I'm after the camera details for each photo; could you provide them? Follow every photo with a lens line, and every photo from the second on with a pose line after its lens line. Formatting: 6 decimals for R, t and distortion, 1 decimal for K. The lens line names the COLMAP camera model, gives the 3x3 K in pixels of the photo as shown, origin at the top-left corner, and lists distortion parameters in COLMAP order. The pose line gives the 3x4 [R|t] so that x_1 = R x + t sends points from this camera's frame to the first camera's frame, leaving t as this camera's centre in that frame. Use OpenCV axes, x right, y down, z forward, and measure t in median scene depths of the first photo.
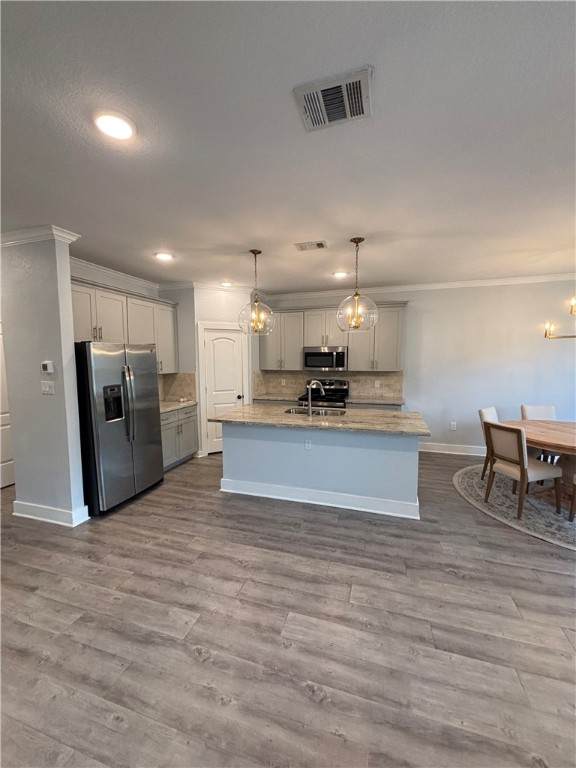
lens RADIAL K [[304.2, 0, 288.0], [0, 304.2, 384.0], [0, 0, 1]] dist [-0.002496, -0.000577]
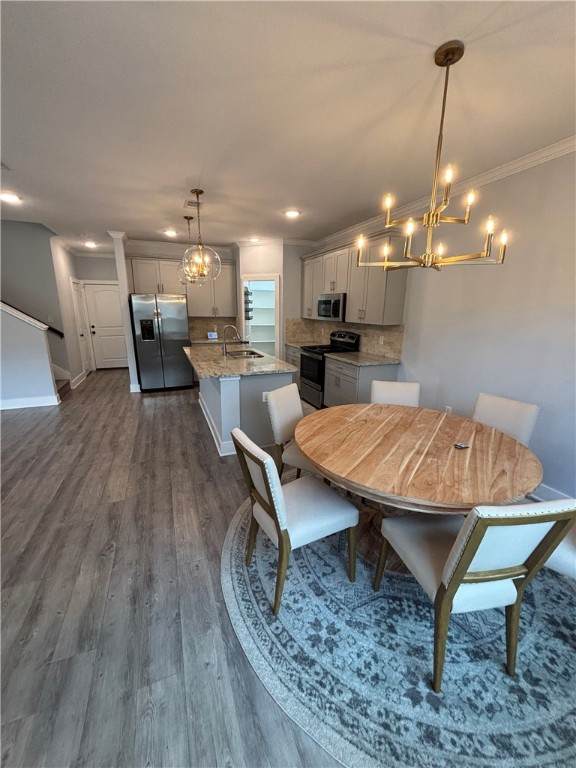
lens RADIAL K [[304.2, 0, 288.0], [0, 304.2, 384.0], [0, 0, 1]] dist [-0.002496, -0.000577]
pose [[0.642523, 0.196810, -0.740561, 0.795826], [-0.085180, 0.978808, 0.186223, -0.016816], [0.761517, -0.056571, 0.645671, 0.298236]]
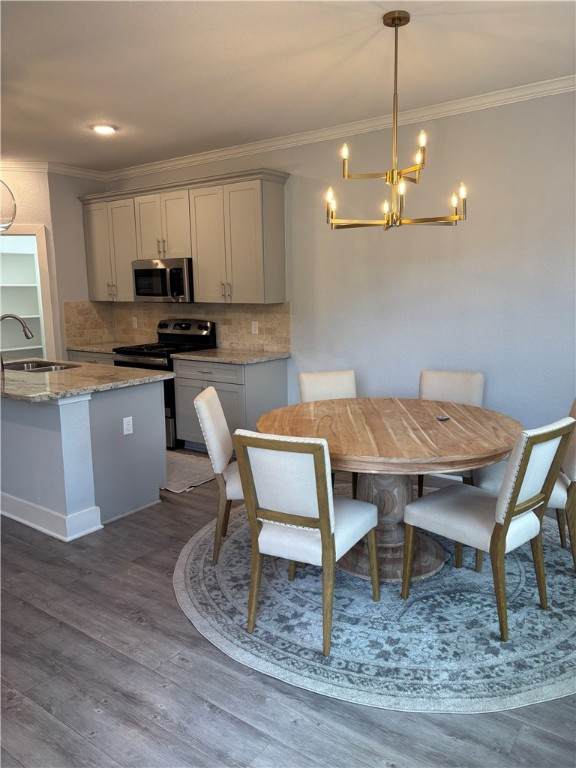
lens RADIAL K [[575.6, 0, 288.0], [0, 575.6, 384.0], [0, 0, 1]] dist [0.011332, 0.002034]
pose [[0.950462, 0.043261, -0.307814, 0.706480], [-0.020850, 0.996910, 0.075730, 0.023061], [0.310139, -0.065561, 0.948428, 0.042582]]
